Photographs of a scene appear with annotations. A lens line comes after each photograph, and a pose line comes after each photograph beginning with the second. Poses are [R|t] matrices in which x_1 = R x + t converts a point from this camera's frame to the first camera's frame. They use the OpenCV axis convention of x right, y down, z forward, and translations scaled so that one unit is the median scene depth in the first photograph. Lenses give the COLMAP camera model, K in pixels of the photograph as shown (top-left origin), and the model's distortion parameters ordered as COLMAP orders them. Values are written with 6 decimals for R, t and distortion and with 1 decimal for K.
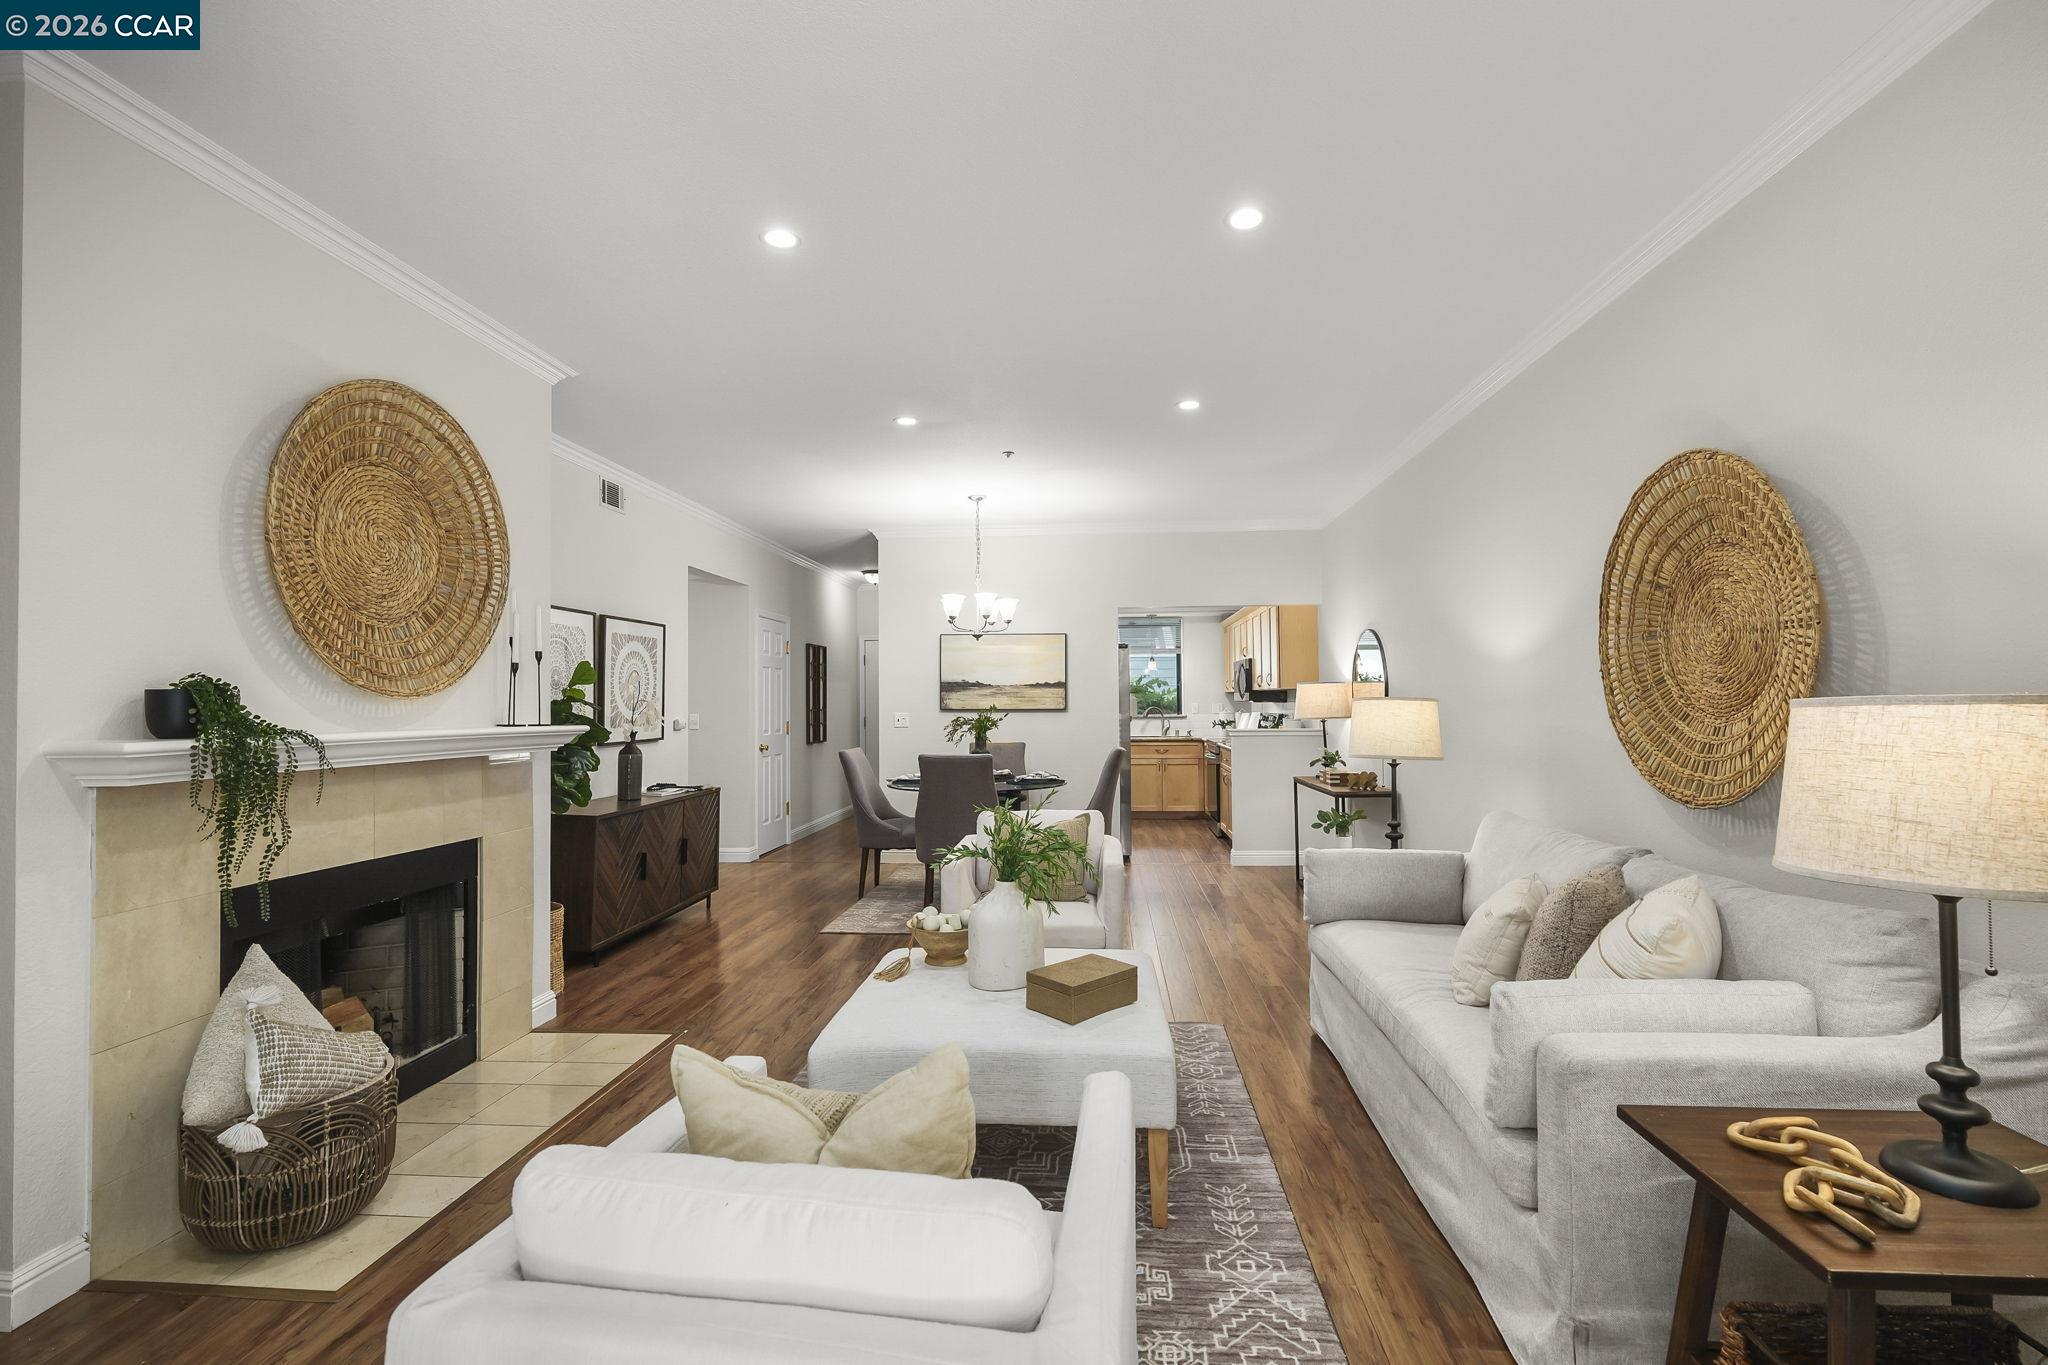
lens RADIAL K [[919.3, 0, 1026.7], [0, 919.3, 687.0], [0, 0, 1]] dist [0.001287, 0.000244]
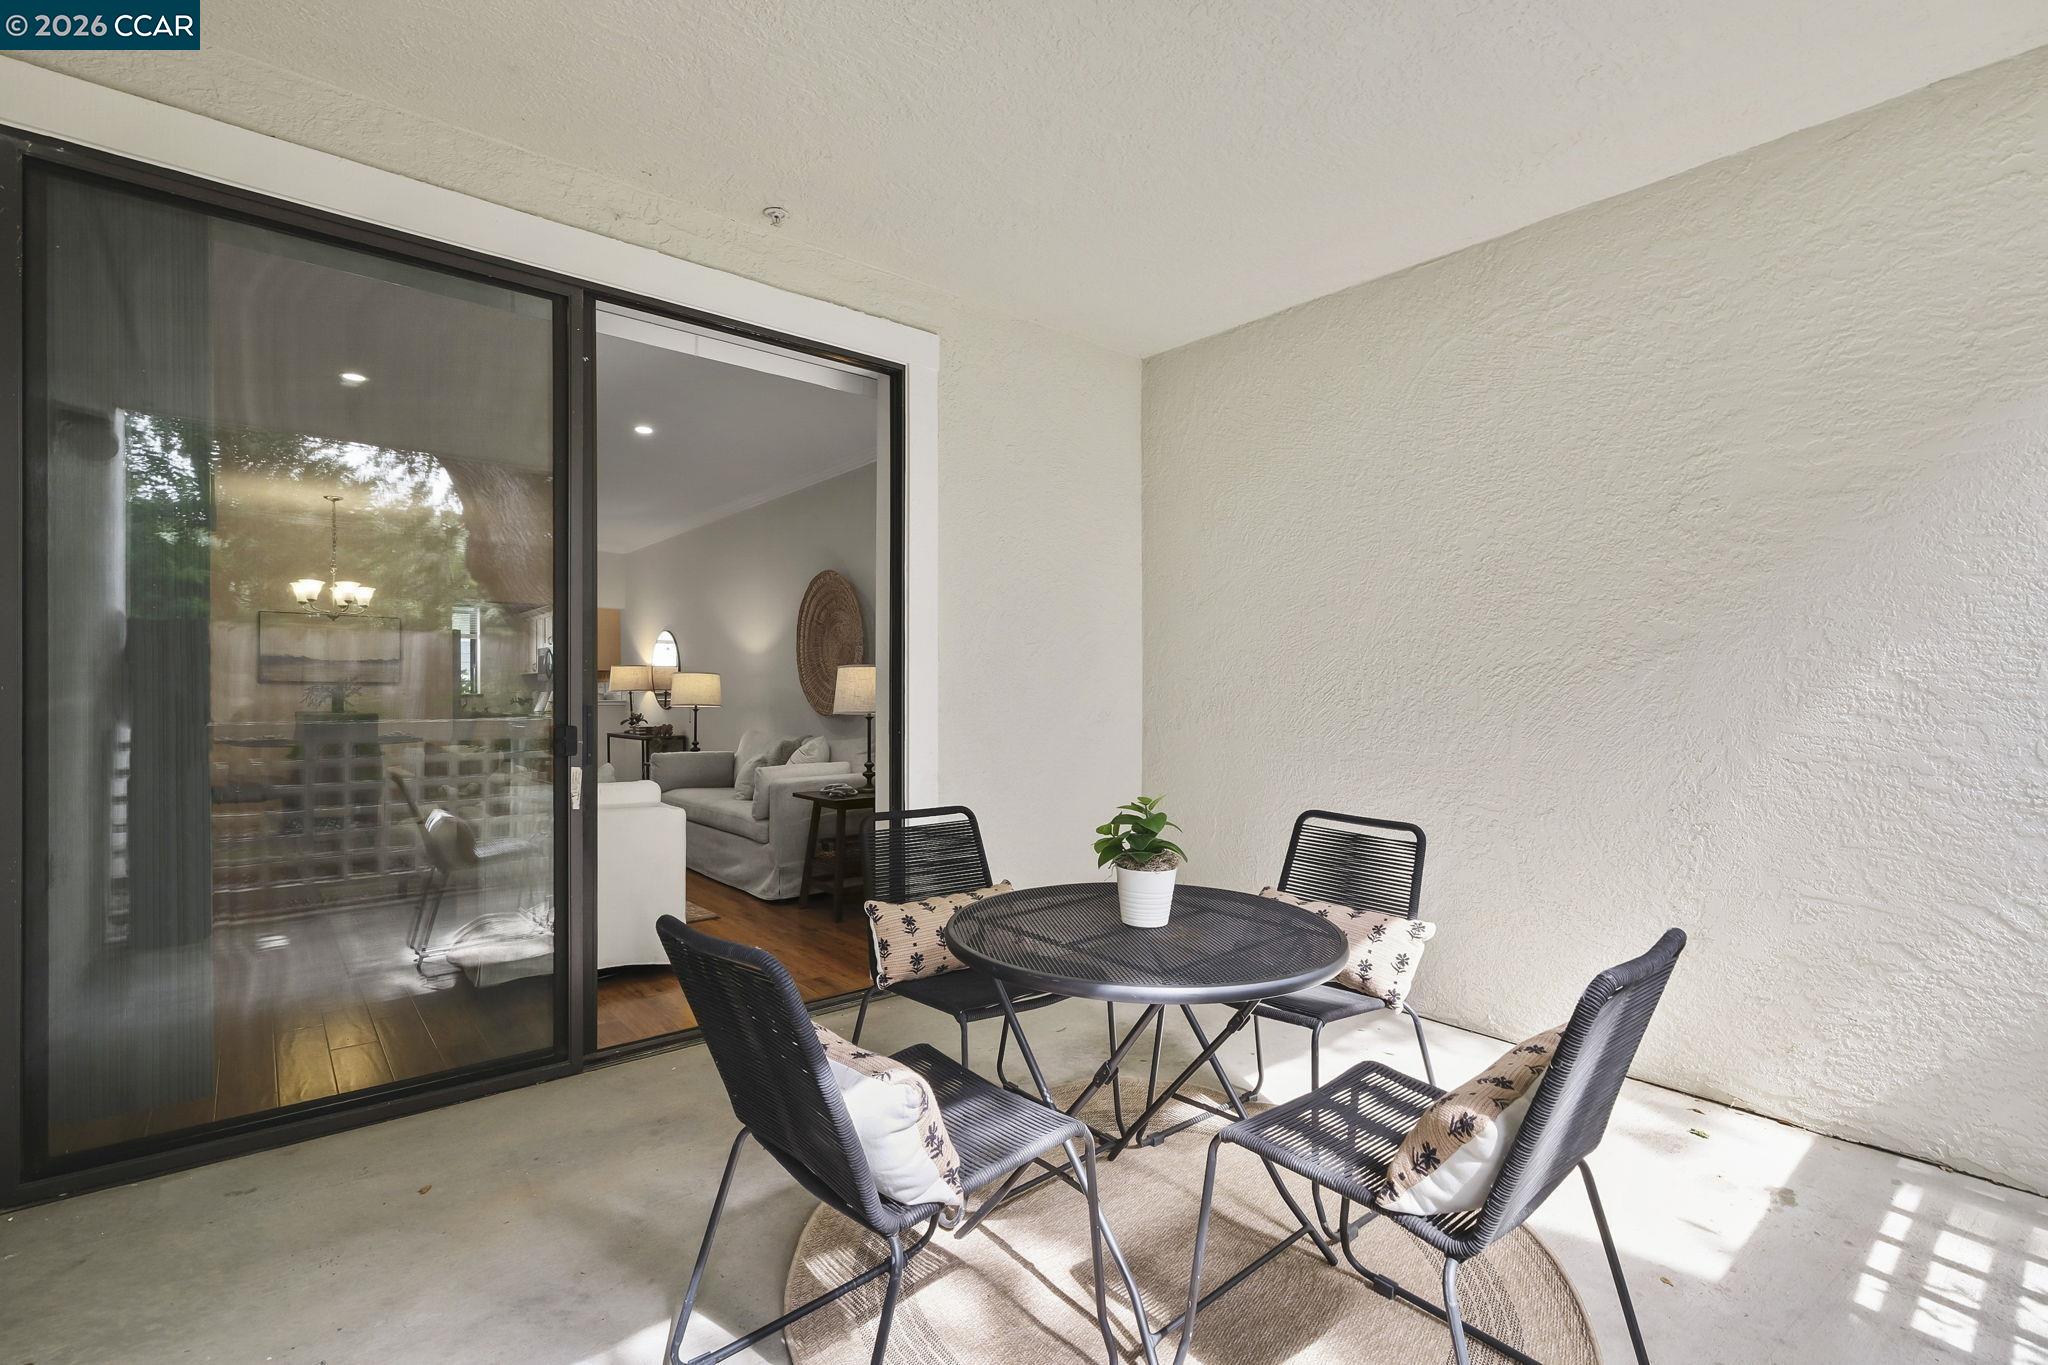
lens RADIAL K [[919.3, 0, 1030.2], [0, 919.3, 694.9], [0, 0, 1]] dist [0.001287, 0.000244]
pose [[0.704328, 0.009522, 0.709811, -0.751155], [-0.020523, 0.999765, 0.006953, 0.054741], [-0.709578, -0.019465, 0.704358, -1.311953]]
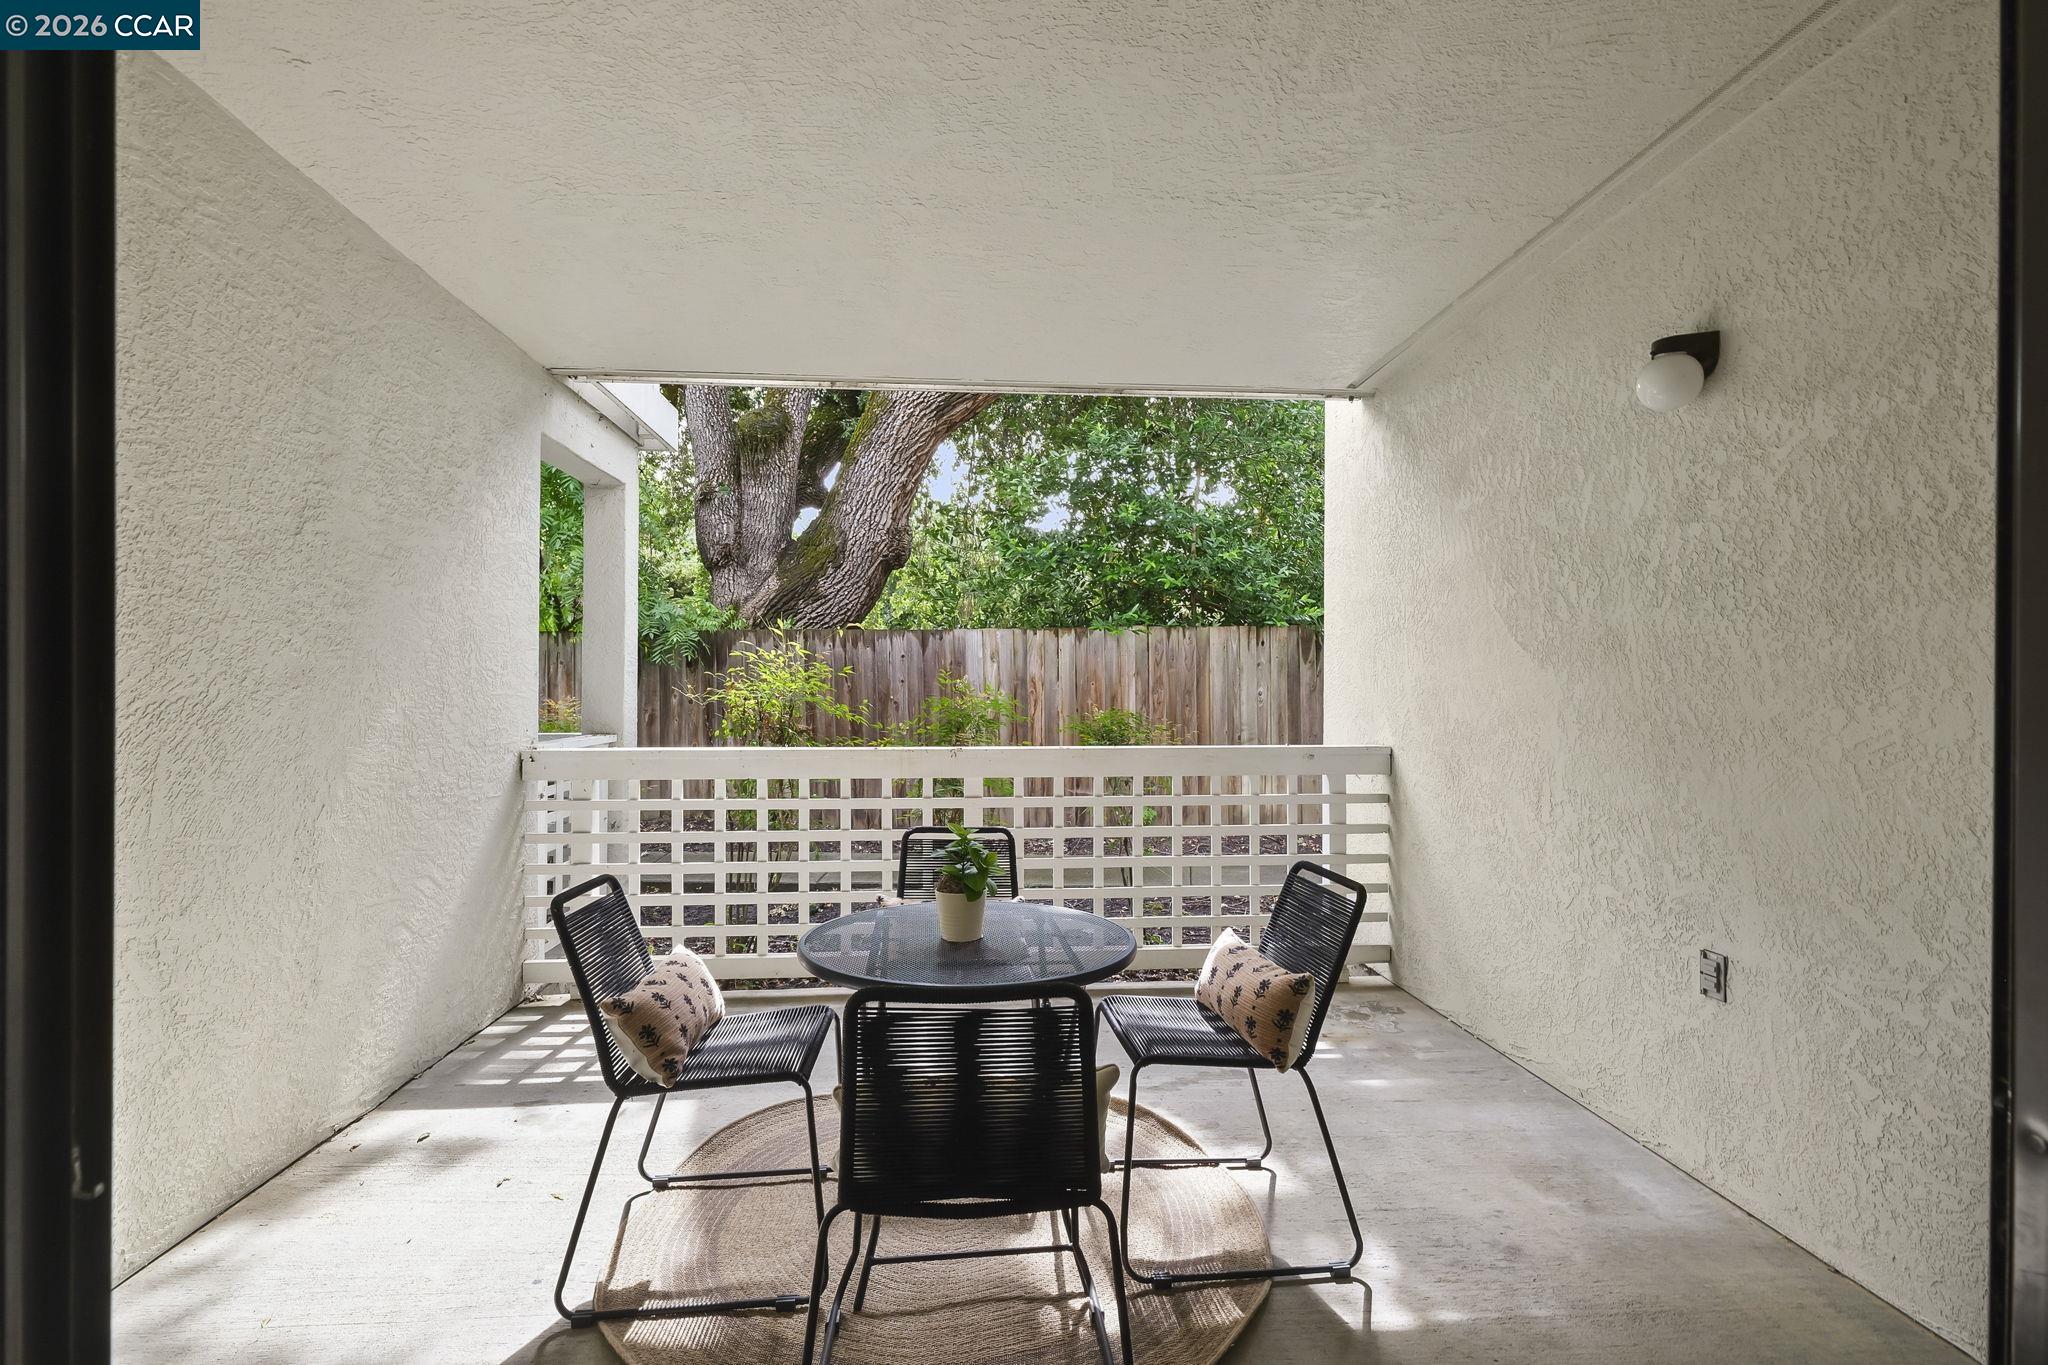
lens RADIAL K [[919.3, 0, 1030.1], [0, 919.3, 686.3], [0, 0, 1]] dist [0.001287, 0.000244]
pose [[-0.986630, 0.007150, -0.162820, 0.080430], [0.010384, 0.999765, -0.019021, 0.015945], [0.162646, -0.020458, -0.986472, 0.326959]]
